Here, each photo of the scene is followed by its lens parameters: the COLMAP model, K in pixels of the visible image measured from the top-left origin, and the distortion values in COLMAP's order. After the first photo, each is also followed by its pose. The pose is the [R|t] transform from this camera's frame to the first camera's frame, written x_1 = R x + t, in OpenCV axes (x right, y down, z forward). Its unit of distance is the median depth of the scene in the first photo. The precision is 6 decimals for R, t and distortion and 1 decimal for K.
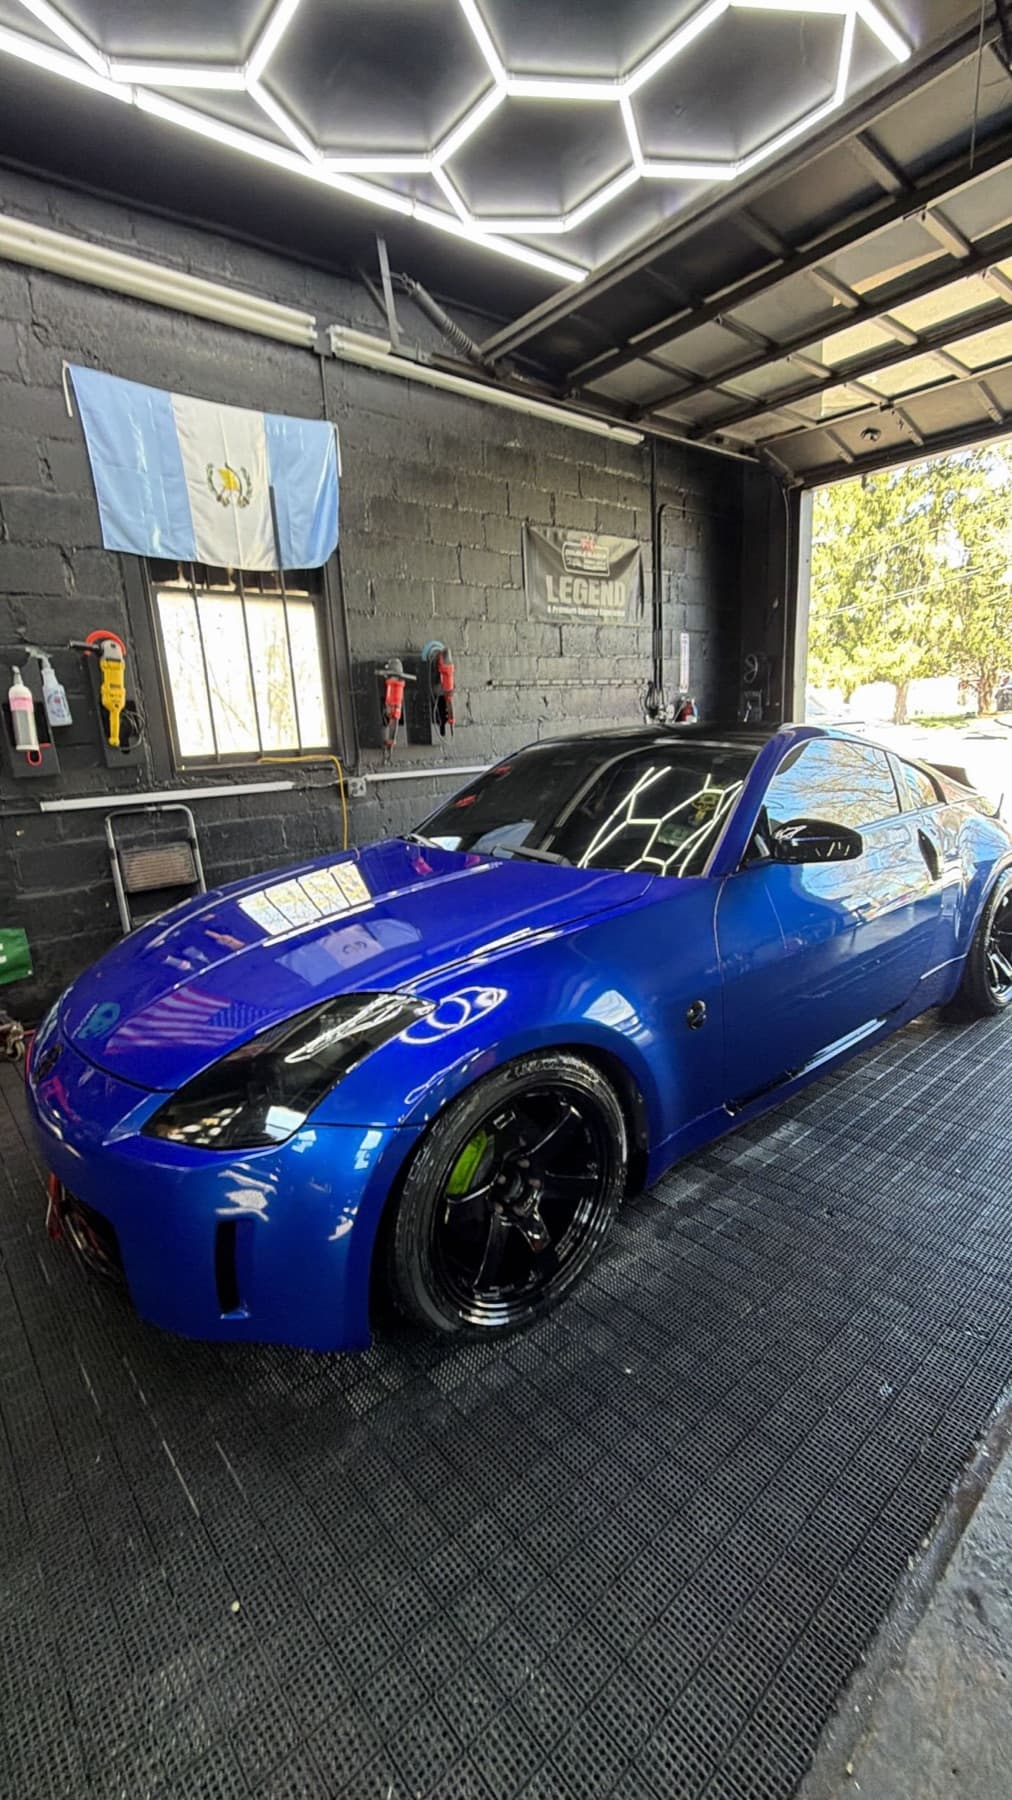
lens RADIAL K [[749.1, 0, 502.2], [0, 749.1, 904.4], [0, 0, 1]] dist [-0.000478, -0.000183]
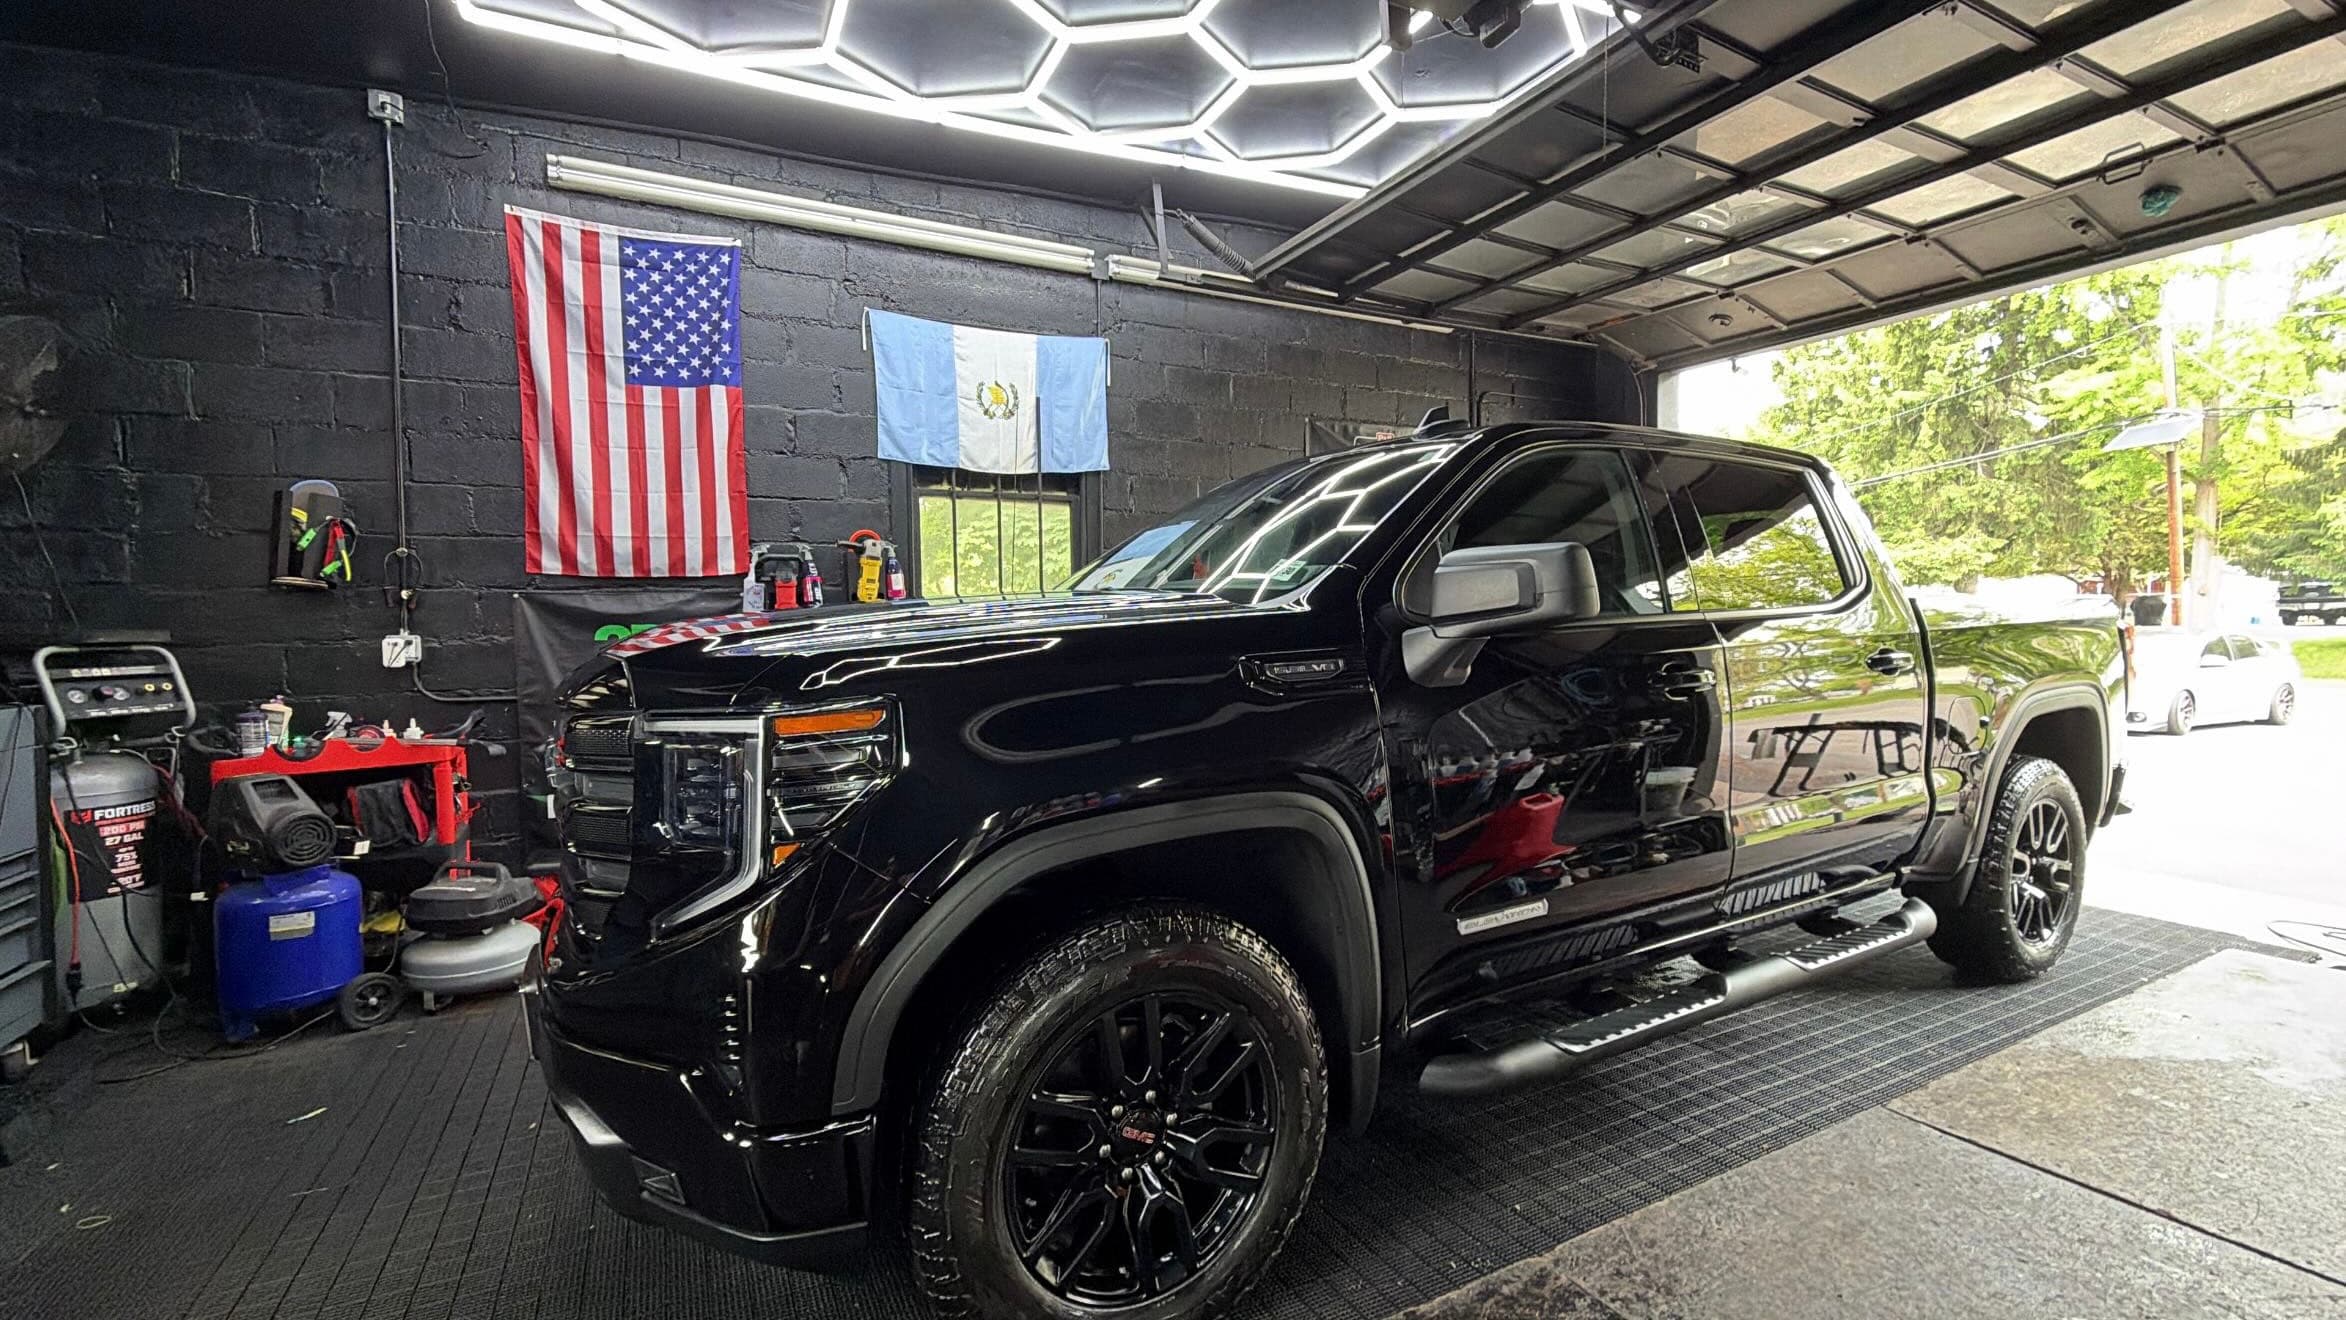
lens RADIAL K [[976.3, 0, 1171.8], [0, 976.3, 662.1], [0, 0, 1]] dist [-0.000478, -0.000183]
pose [[0.972388, 0.052289, -0.227435, 0.196938], [-0.092482, 0.981123, -0.169836, 0.017234], [0.214261, 0.186180, 0.958869, -0.191892]]
